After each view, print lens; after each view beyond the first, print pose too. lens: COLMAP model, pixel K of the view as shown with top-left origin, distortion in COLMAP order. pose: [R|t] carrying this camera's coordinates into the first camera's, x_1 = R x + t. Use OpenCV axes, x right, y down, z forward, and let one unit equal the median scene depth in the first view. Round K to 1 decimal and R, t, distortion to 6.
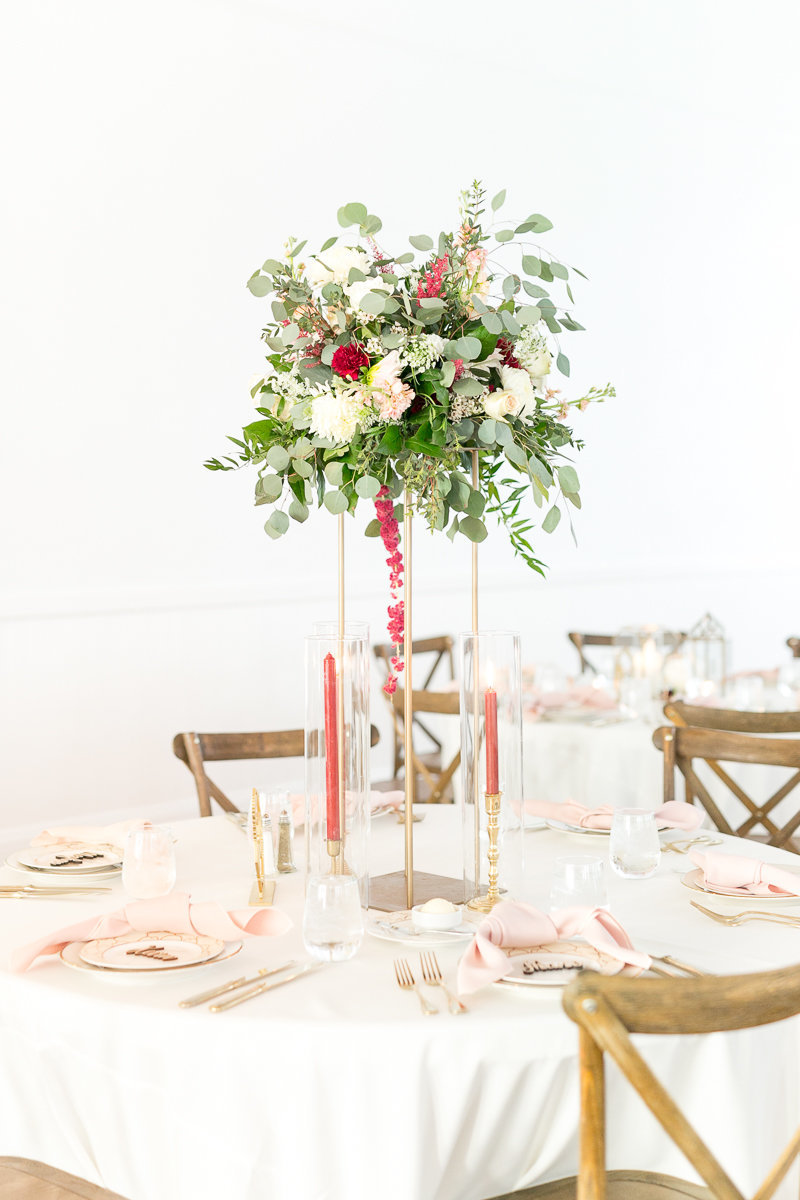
lens RADIAL K [[1665.9, 0, 400.0], [0, 1665.9, 600.0], [0, 0, 1]] dist [0.079573, 0.021801]
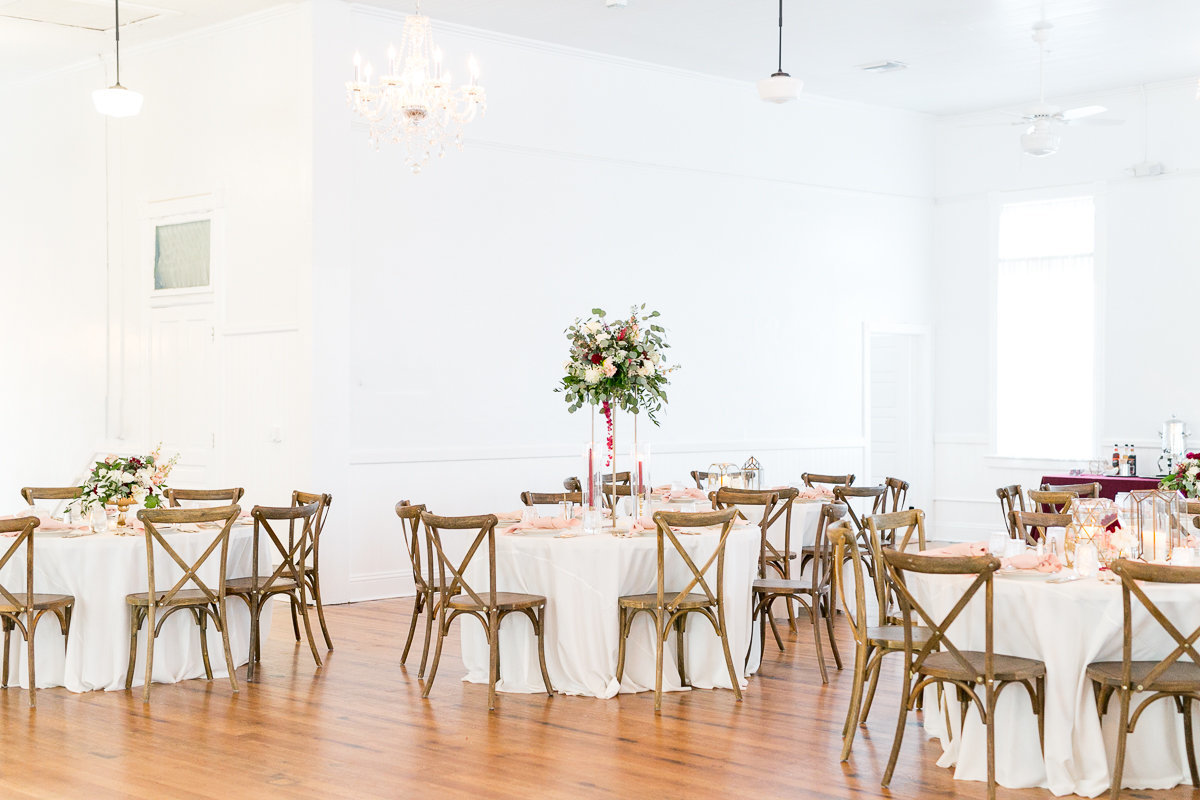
lens RADIAL K [[1728.5, 0, 600.0], [0, 1728.5, 400.0], [0, 0, 1]] dist [0.045016, 0.055244]
pose [[0.999959, 0.002278, 0.008773, -0.052915], [-0.001711, 0.997943, -0.064078, 0.152404], [-0.008901, 0.064060, 0.997906, -2.338201]]
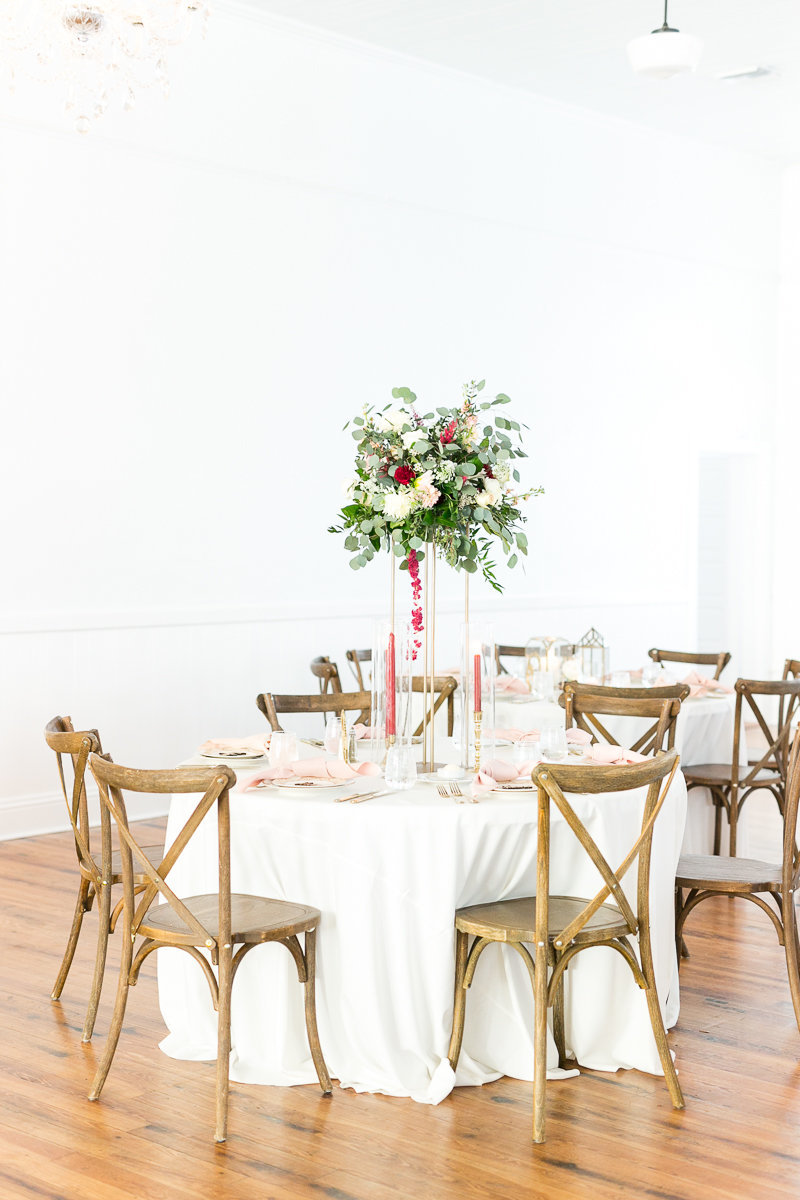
lens RADIAL K [[1755.4, 0, 374.8], [0, 1755.4, 574.0], [0, 0, 1]] dist [0.066868, 0.042620]
pose [[0.998037, 0.009993, 0.061819, -0.180053], [-0.007611, 0.999224, -0.038654, 0.042190], [-0.062157, 0.038108, 0.997339, -0.927130]]
